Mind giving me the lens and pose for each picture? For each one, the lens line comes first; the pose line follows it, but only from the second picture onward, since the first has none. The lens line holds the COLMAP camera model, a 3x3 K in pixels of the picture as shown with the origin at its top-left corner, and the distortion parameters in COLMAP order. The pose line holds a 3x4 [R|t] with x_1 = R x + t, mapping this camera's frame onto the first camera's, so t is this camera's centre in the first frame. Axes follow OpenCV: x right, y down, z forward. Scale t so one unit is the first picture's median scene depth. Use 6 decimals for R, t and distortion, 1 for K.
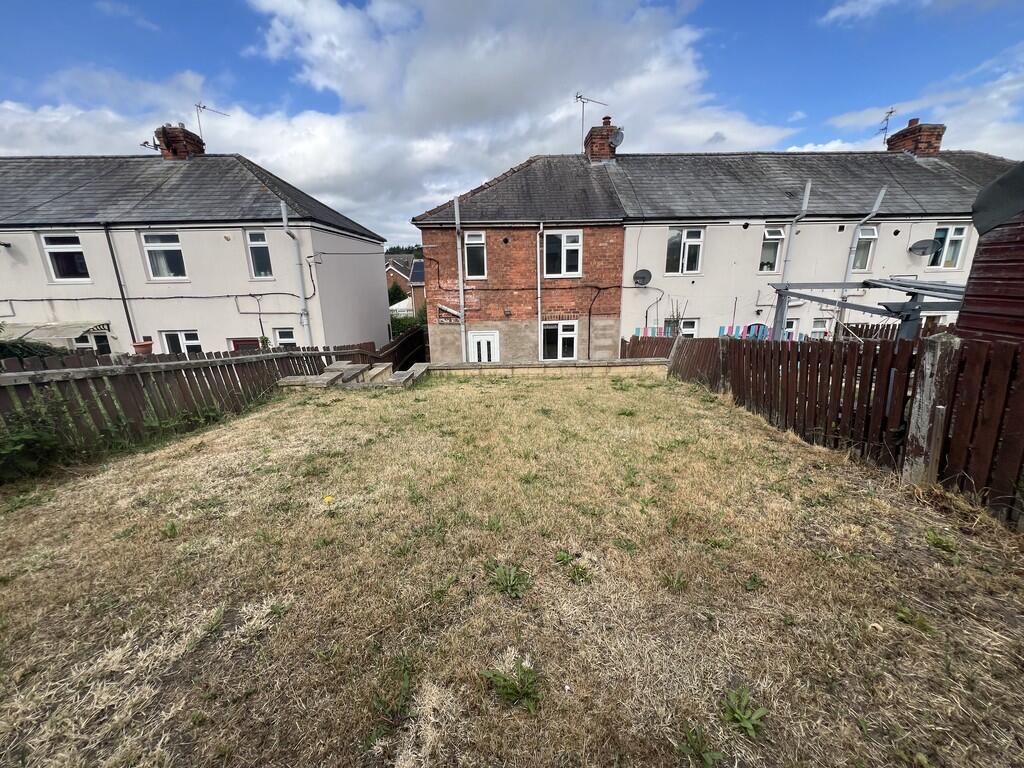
lens RADIAL K [[411.7, 0, 513.6], [0, 411.7, 382.4], [0, 0, 1]] dist [0.001176, 0.000038]
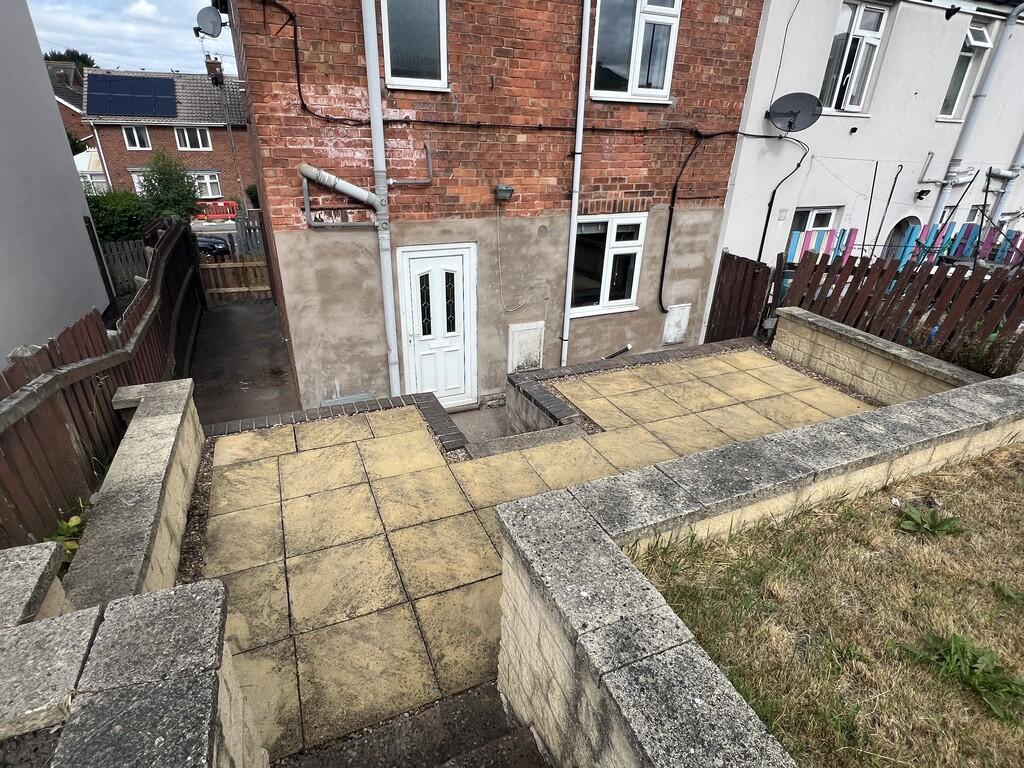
lens RADIAL K [[533.5, 0, 511.1], [0, 533.5, 387.4], [0, 0, 1]] dist [-0.003295, 0.000834]
pose [[0.916355, -0.133405, 0.377488, -0.213030], [0.056207, 0.976382, 0.208612, -0.097768], [-0.396403, -0.169945, 0.902210, 0.525846]]
